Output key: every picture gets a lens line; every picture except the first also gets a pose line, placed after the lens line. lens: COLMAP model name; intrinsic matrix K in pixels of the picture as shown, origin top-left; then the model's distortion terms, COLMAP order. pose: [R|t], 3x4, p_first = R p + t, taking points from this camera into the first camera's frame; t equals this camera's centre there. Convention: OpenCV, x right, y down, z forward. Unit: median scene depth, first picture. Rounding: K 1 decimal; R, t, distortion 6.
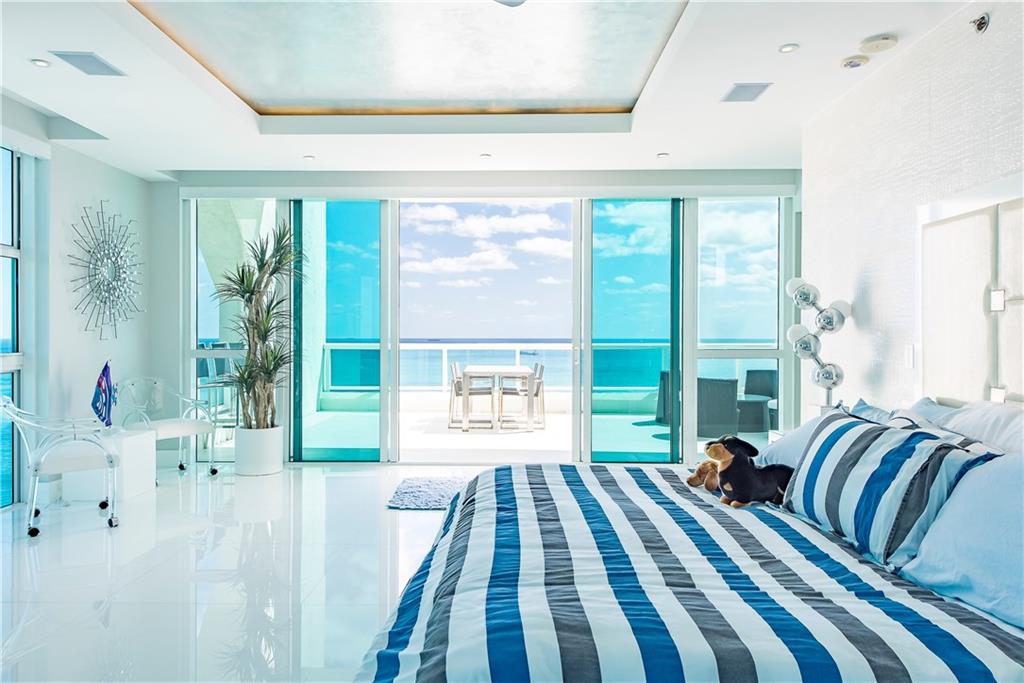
lens RADIAL K [[703.7, 0, 511.2], [0, 703.7, 341.7], [0, 0, 1]] dist [-0.000055, -0.000065]
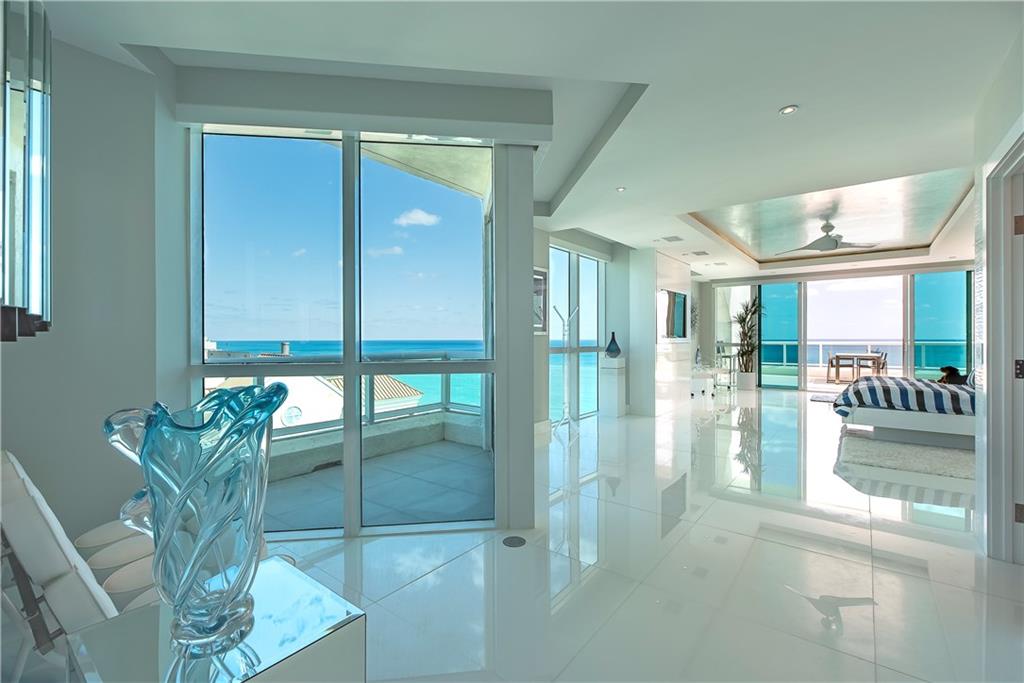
lens RADIAL K [[449.6, 0, 511.3], [0, 449.6, 340.4], [0, 0, 1]] dist [-0.004092, -0.000349]
pose [[0.792320, -0.002200, -0.610102, -0.027051], [0.002019, 0.999997, -0.000984, -0.001618], [0.610103, -0.000452, 0.792322, -0.829656]]
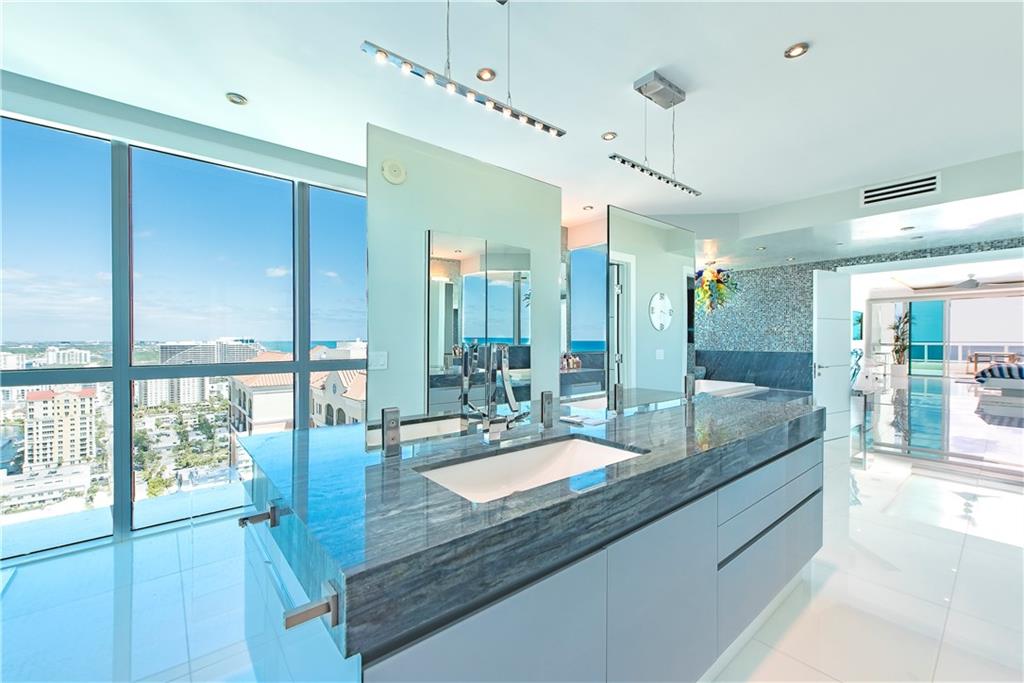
lens RADIAL K [[436.3, 0, 519.9], [0, 436.3, 342.8], [0, 0, 1]] dist [0.015259, 0.001076]
pose [[0.679519, 0.008375, -0.733610, -0.006251], [-0.005381, 0.999965, 0.006432, -0.000566], [0.733638, -0.000424, 0.679540, -1.971408]]
